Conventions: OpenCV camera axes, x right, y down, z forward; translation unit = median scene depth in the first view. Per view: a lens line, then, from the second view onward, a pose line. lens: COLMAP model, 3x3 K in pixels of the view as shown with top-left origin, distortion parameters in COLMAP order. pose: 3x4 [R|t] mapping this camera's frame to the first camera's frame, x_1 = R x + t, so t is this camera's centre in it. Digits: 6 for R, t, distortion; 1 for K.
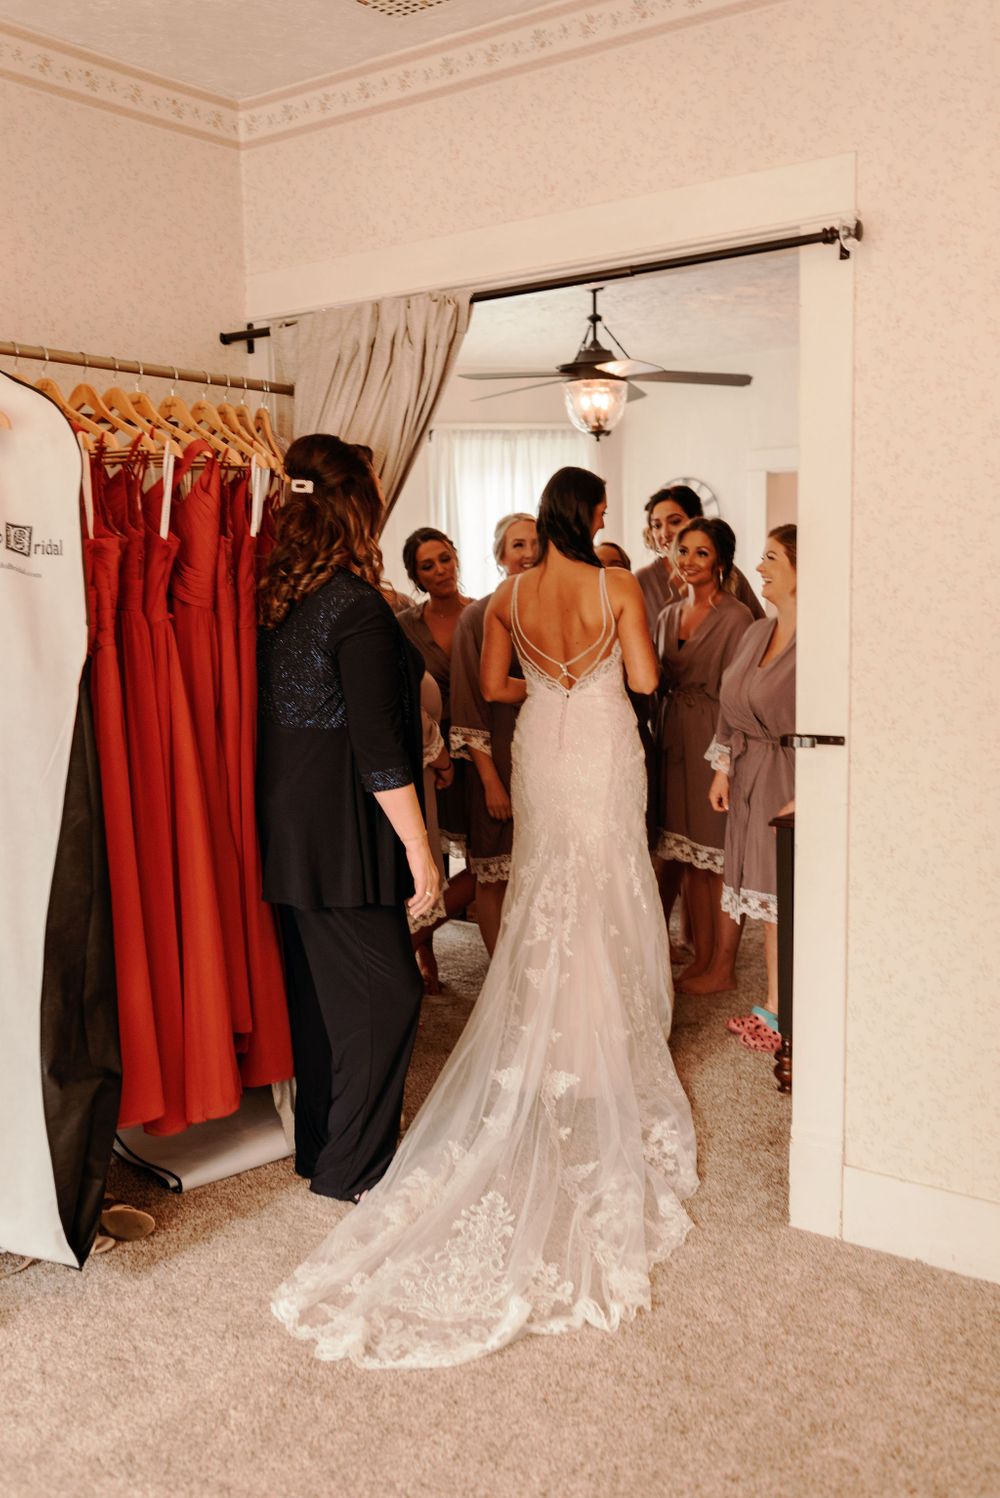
lens RADIAL K [[1482.6, 0, 474.6], [0, 1482.6, 771.6], [0, 0, 1]] dist [-0.003215, 0.001495]
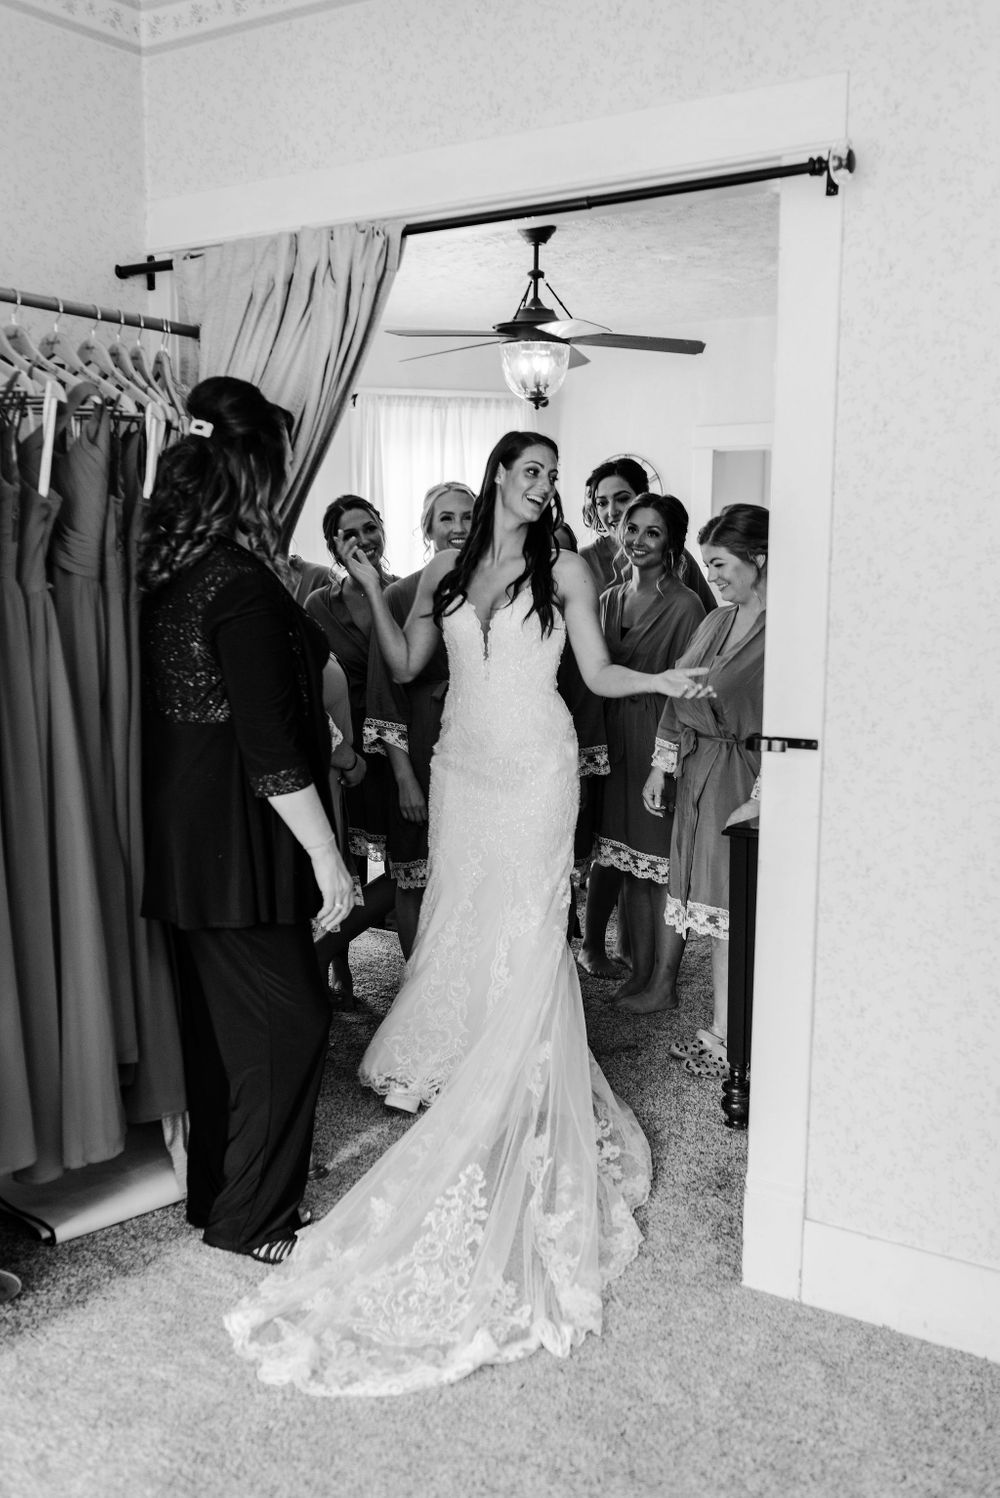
lens RADIAL K [[1482.6, 0, 474.6], [0, 1482.6, 771.6], [0, 0, 1]] dist [-0.003215, 0.001495]
pose [[0.998357, 0.016895, 0.054747, -0.002902], [-0.017469, 0.999797, 0.010027, -0.009538], [-0.054566, -0.010967, 0.998450, 0.121056]]
